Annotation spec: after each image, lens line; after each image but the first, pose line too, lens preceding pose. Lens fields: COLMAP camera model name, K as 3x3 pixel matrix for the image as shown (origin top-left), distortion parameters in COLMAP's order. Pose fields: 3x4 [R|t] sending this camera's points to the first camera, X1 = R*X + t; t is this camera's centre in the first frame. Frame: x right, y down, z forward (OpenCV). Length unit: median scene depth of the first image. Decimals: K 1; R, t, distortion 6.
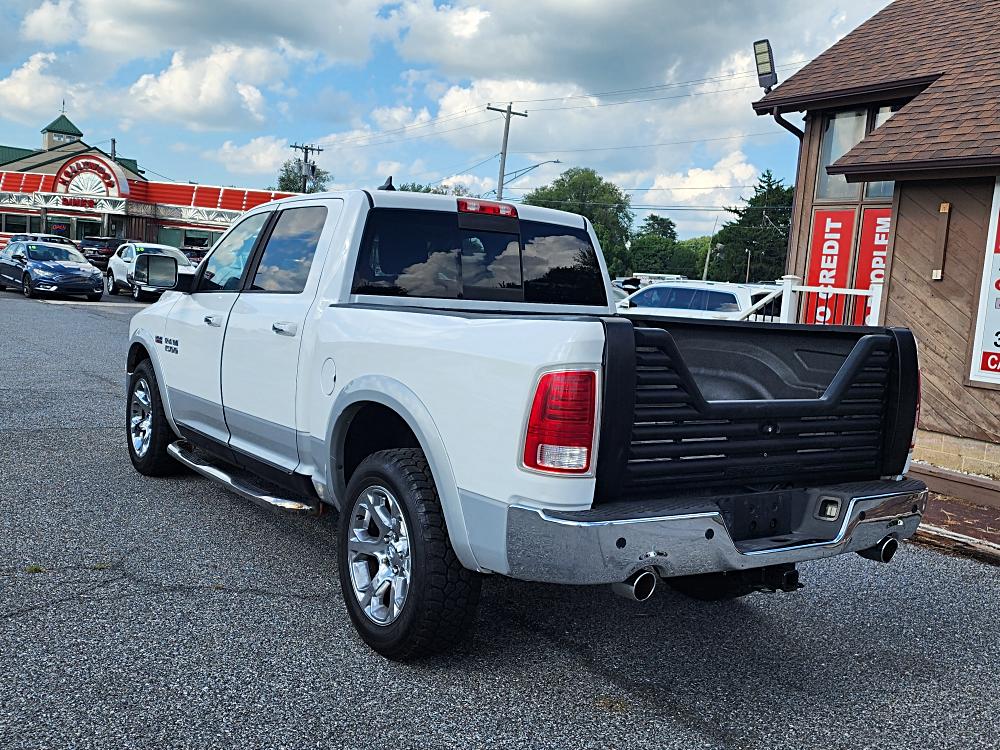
lens RADIAL K [[993.3, 0, 490.5], [0, 993.3, 374.2], [0, 0, 1]] dist [0.037379, 0.000000]
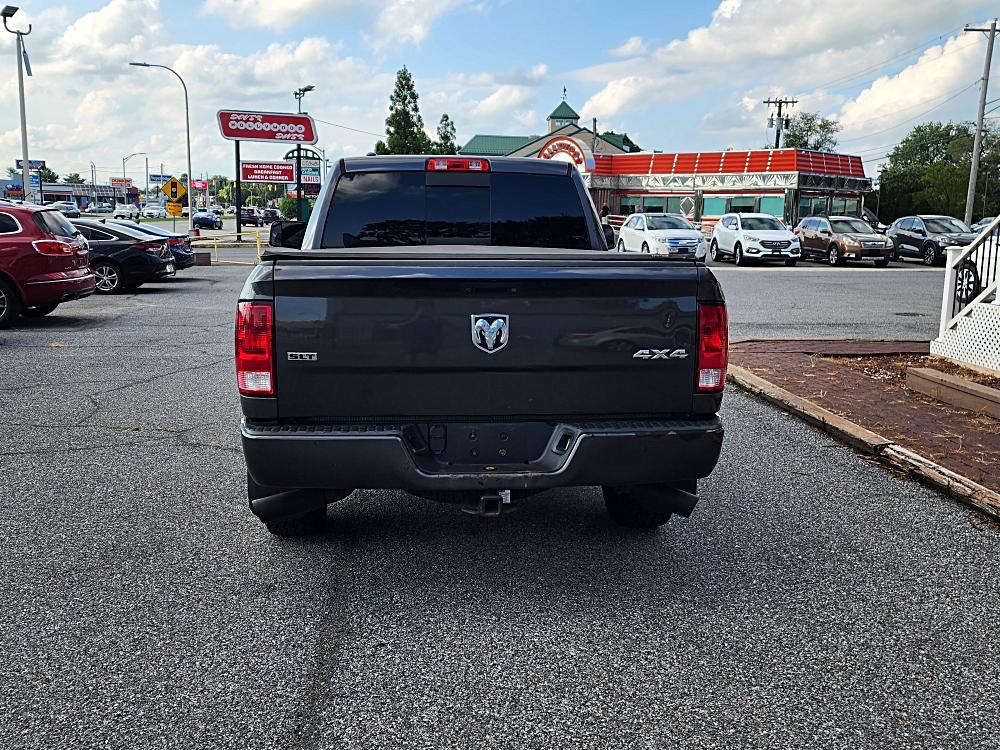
lens RADIAL K [[995.4, 0, 496.7], [0, 995.4, 391.8], [0, 0, 1]] dist [0.048373, 0.000000]
pose [[0.859617, 0.022793, -0.510430, 0.402892], [0.003716, 0.998699, 0.050853, 0.030339], [0.510925, -0.045611, 0.858414, -0.018636]]
